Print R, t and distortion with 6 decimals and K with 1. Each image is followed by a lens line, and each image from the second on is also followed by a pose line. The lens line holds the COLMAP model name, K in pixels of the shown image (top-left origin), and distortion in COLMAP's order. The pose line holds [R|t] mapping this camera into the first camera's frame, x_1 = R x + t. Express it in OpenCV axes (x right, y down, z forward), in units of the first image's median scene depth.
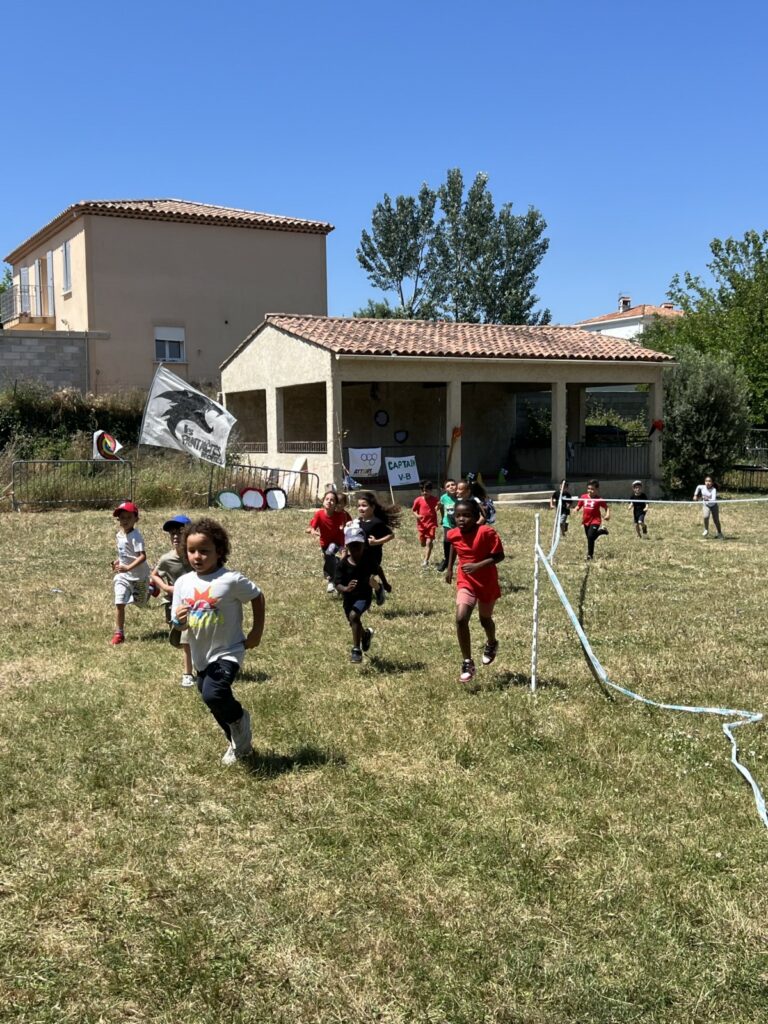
lens RADIAL K [[1101.9, 0, 385.1], [0, 1101.9, 510.8], [0, 0, 1]] dist [0.029491, 0.000000]
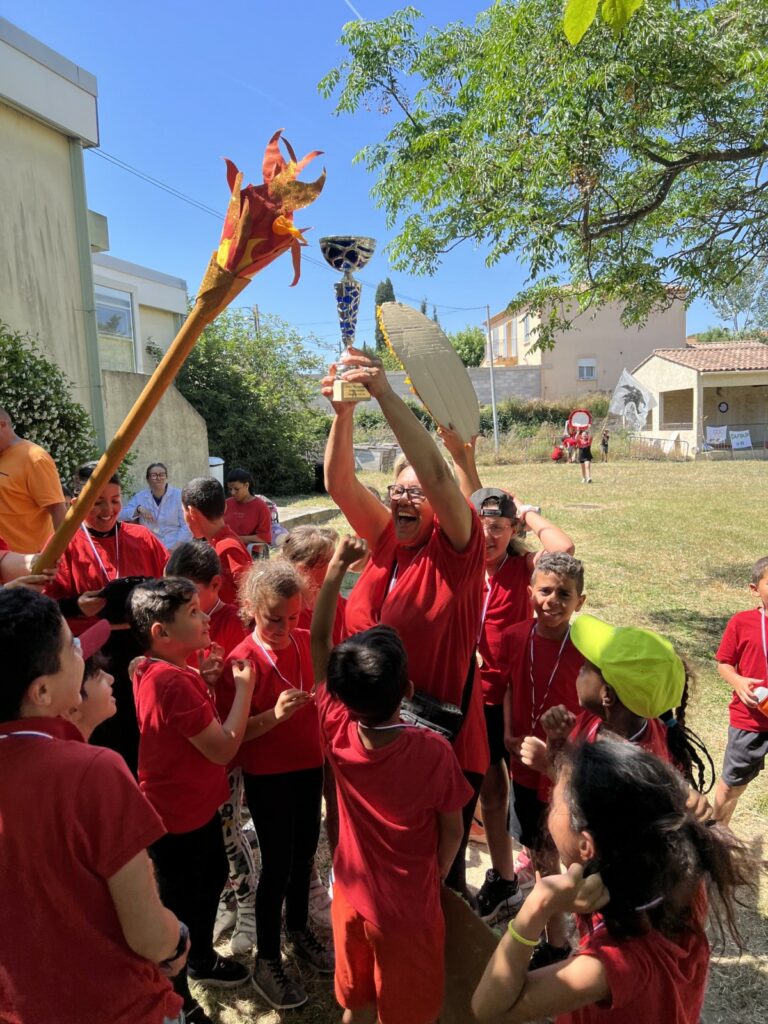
lens RADIAL K [[774.2, 0, 387.4], [0, 774.2, 508.5], [0, 0, 1]] dist [0.043669, -0.052017]
pose [[0.923488, 0.011510, -0.383455, -0.022990], [0.003506, 0.999255, 0.038438, 0.020462], [0.383612, -0.036842, 0.922759, -0.282388]]
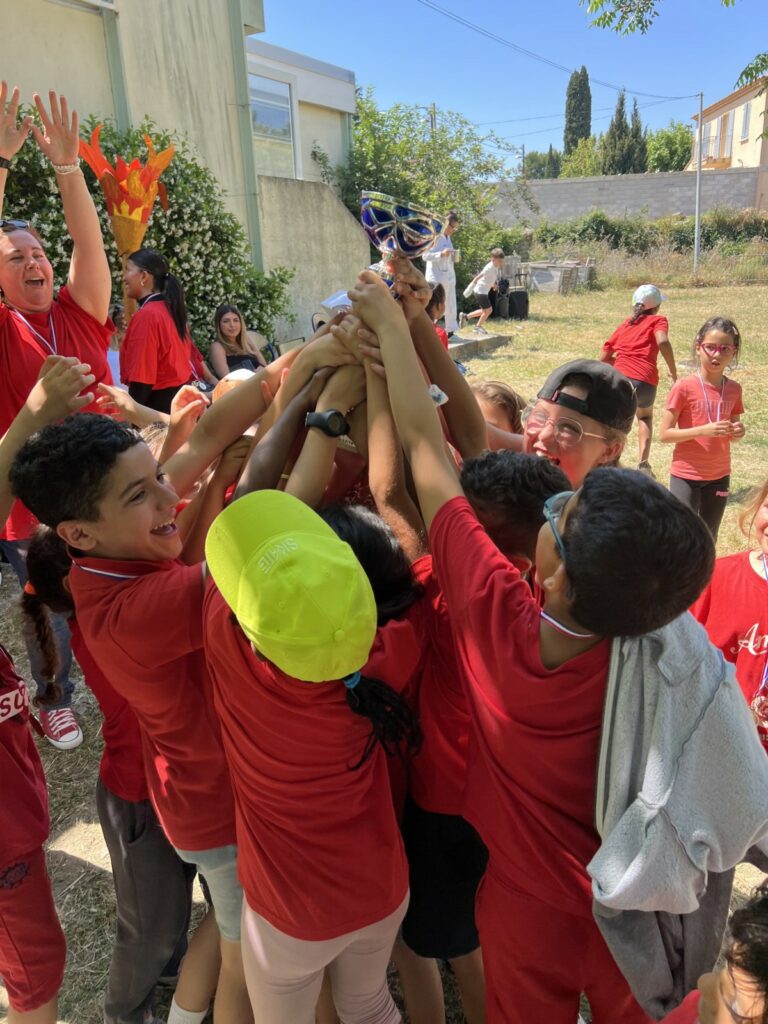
lens RADIAL K [[774.2, 0, 384.4], [0, 774.2, 497.5], [0, 0, 1]] dist [0.043669, -0.052017]
pose [[0.816350, 0.151282, -0.557393, -0.030381], [-0.011136, 0.969029, 0.246696, 0.020265], [0.577451, -0.195183, 0.792751, -0.265985]]
